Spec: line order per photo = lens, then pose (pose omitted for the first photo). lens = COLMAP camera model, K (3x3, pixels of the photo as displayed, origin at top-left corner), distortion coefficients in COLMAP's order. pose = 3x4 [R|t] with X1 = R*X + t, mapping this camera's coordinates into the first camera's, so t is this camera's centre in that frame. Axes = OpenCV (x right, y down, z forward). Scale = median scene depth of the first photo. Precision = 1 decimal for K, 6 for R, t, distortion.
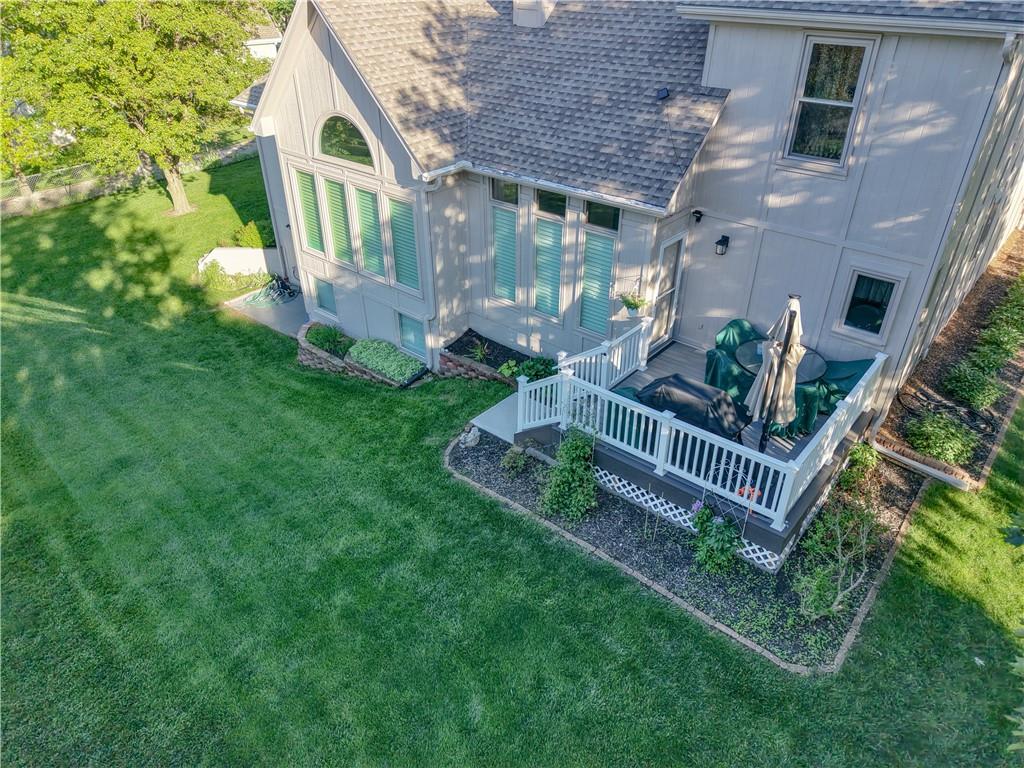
lens RADIAL K [[686.5, 0, 512.0], [0, 686.5, 384.0], [0, 0, 1]] dist [0.004199, 0.001935]
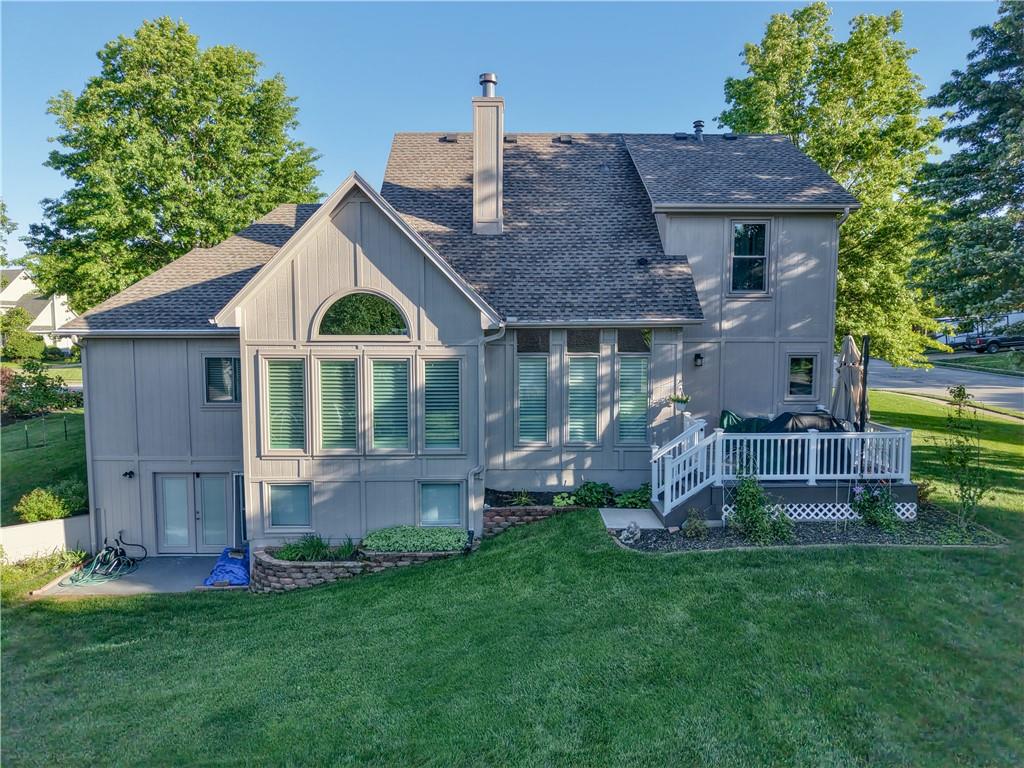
lens RADIAL K [[702.4, 0, 515.1], [0, 702.4, 393.9], [0, 0, 1]] dist [0.027785, -0.000178]
pose [[0.753211, -0.064347, 0.654624, -0.782838], [0.348574, 0.883023, -0.314272, 0.148334], [-0.557826, 0.464898, 0.687532, 0.236616]]
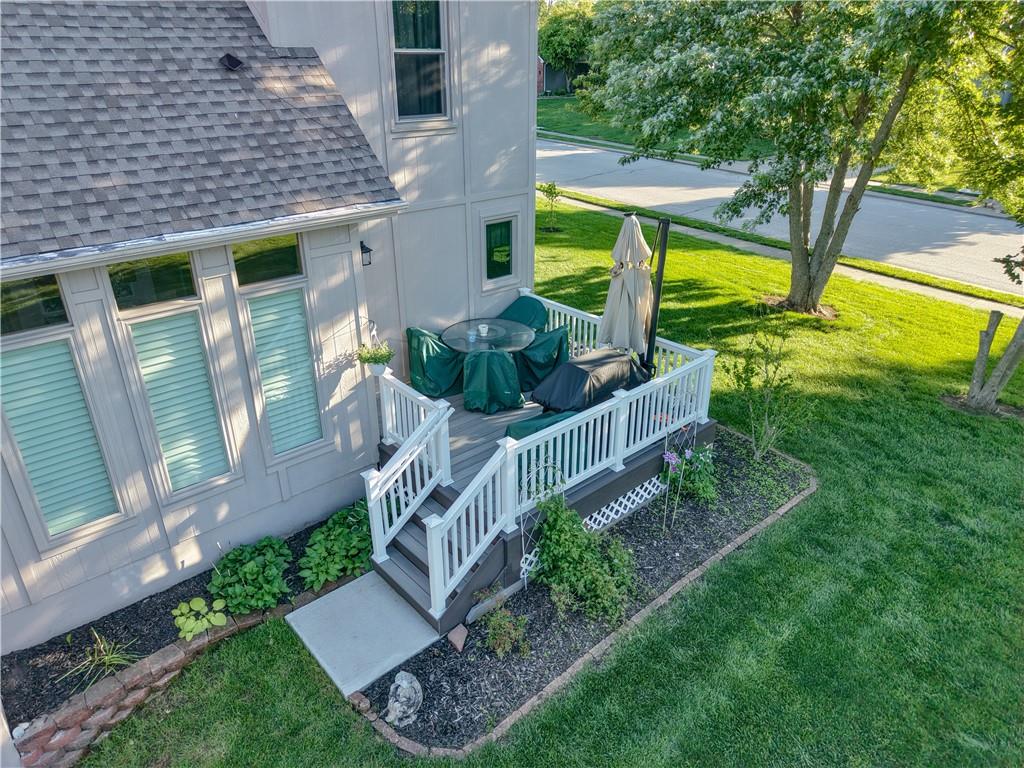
lens RADIAL K [[686.5, 0, 512.0], [0, 686.5, 384.0], [0, 0, 1]] dist [0.004199, 0.001935]
pose [[0.140521, -0.429393, 0.892118, -0.370060], [0.524072, 0.796735, 0.300935, -0.202236], [-0.840001, 0.425247, 0.336991, 0.580126]]
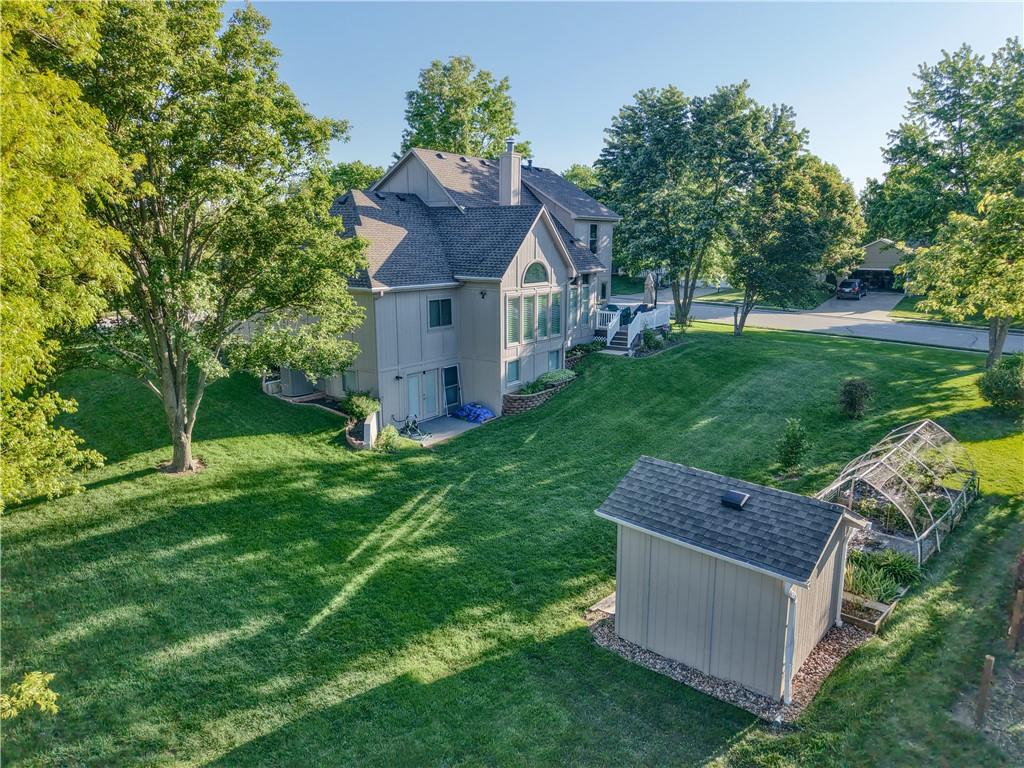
lens RADIAL K [[686.5, 0, 512.0], [0, 686.5, 384.0], [0, 0, 1]] dist [0.004199, 0.001935]
pose [[-0.067751, -0.220828, 0.972957, -2.423342], [0.516341, 0.826681, 0.223583, -0.602121], [-0.853699, 0.517526, 0.058014, 1.157376]]
